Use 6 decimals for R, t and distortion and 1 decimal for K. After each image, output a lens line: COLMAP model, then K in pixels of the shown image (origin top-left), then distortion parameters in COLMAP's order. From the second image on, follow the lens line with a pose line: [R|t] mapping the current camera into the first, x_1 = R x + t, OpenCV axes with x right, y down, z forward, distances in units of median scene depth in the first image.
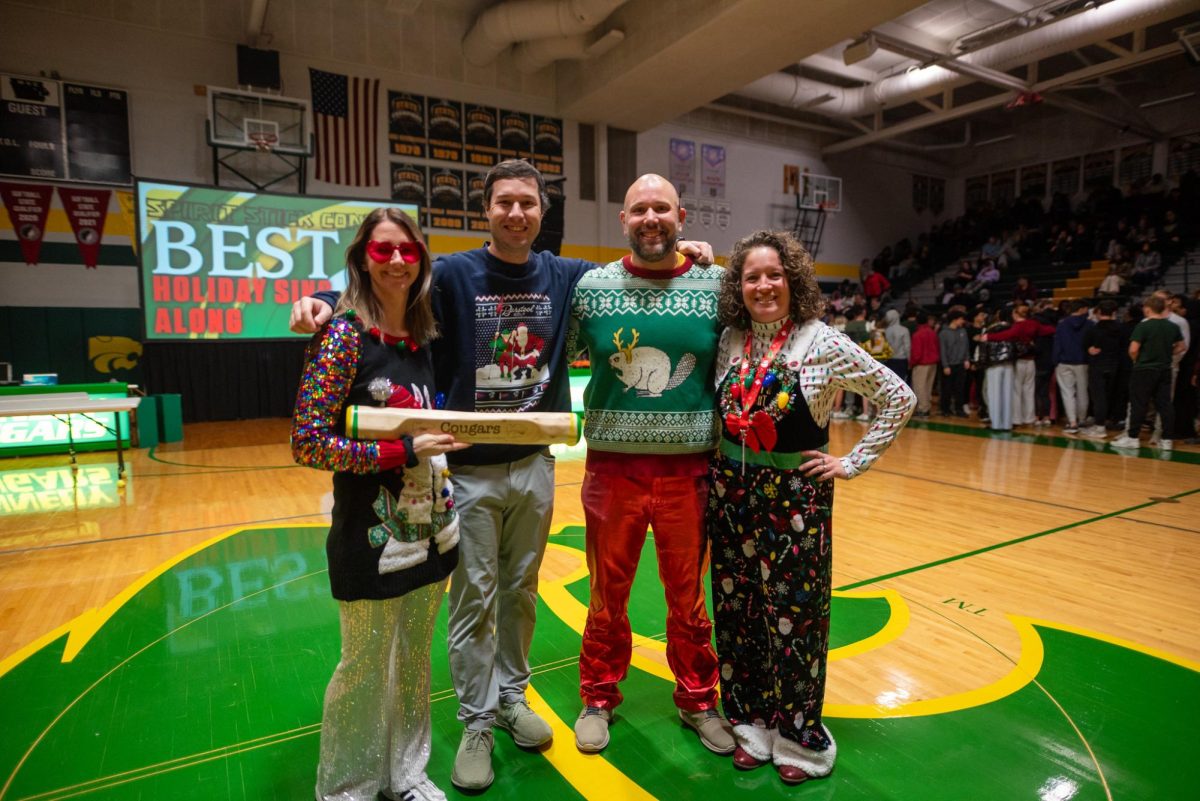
lens RADIAL K [[692.1, 0, 600.0], [0, 692.1, 400.5], [0, 0, 1]] dist [-0.017628, -0.000301]
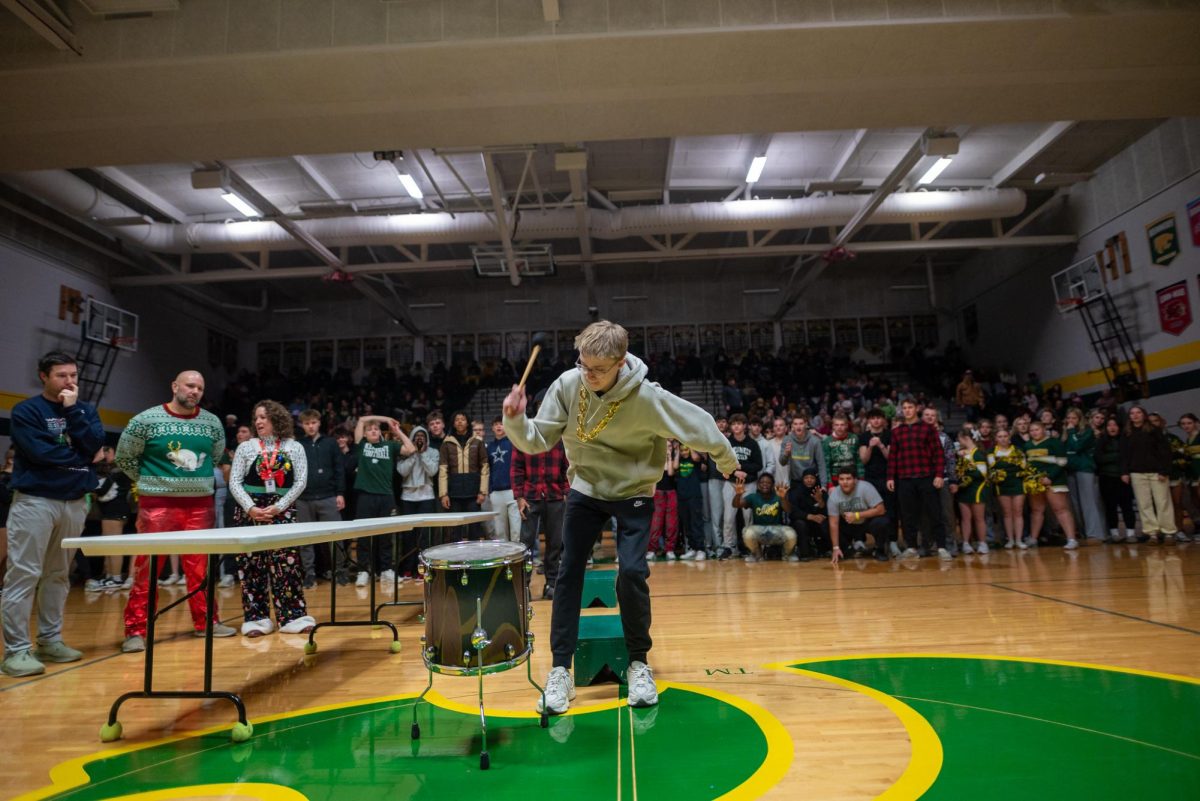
lens RADIAL K [[694.3, 0, 600.0], [0, 694.3, 400.5], [0, 0, 1]] dist [-0.026416, 0.002743]
pose [[0.523526, 0.104691, 0.845553, -0.084981], [0.113096, 0.975101, -0.190755, 0.019199], [-0.844470, 0.195494, 0.498651, 0.121113]]
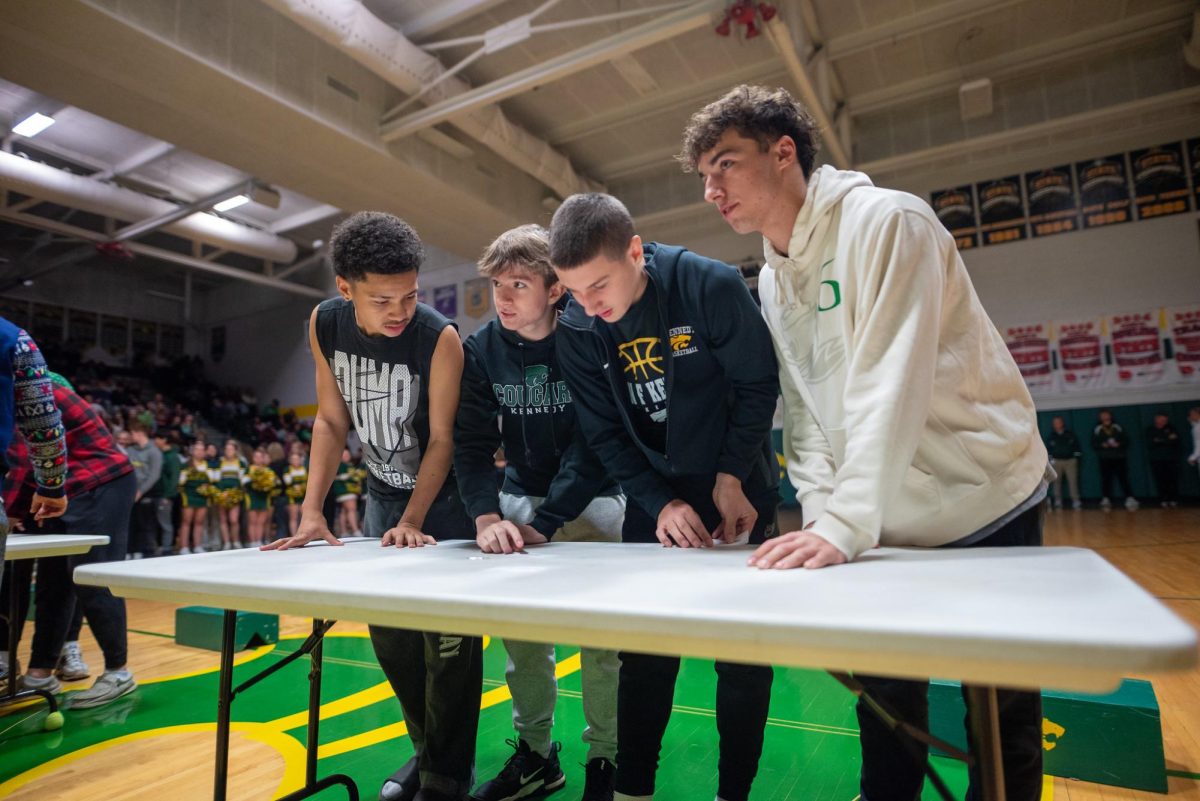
lens RADIAL K [[692.1, 0, 600.0], [0, 692.1, 400.5], [0, 0, 1]] dist [-0.017628, -0.000301]
pose [[-0.506817, 0.119290, 0.853760, -0.197699], [0.118254, 0.990637, -0.068216, 0.003691], [-0.853904, 0.066388, -0.516179, 0.232111]]
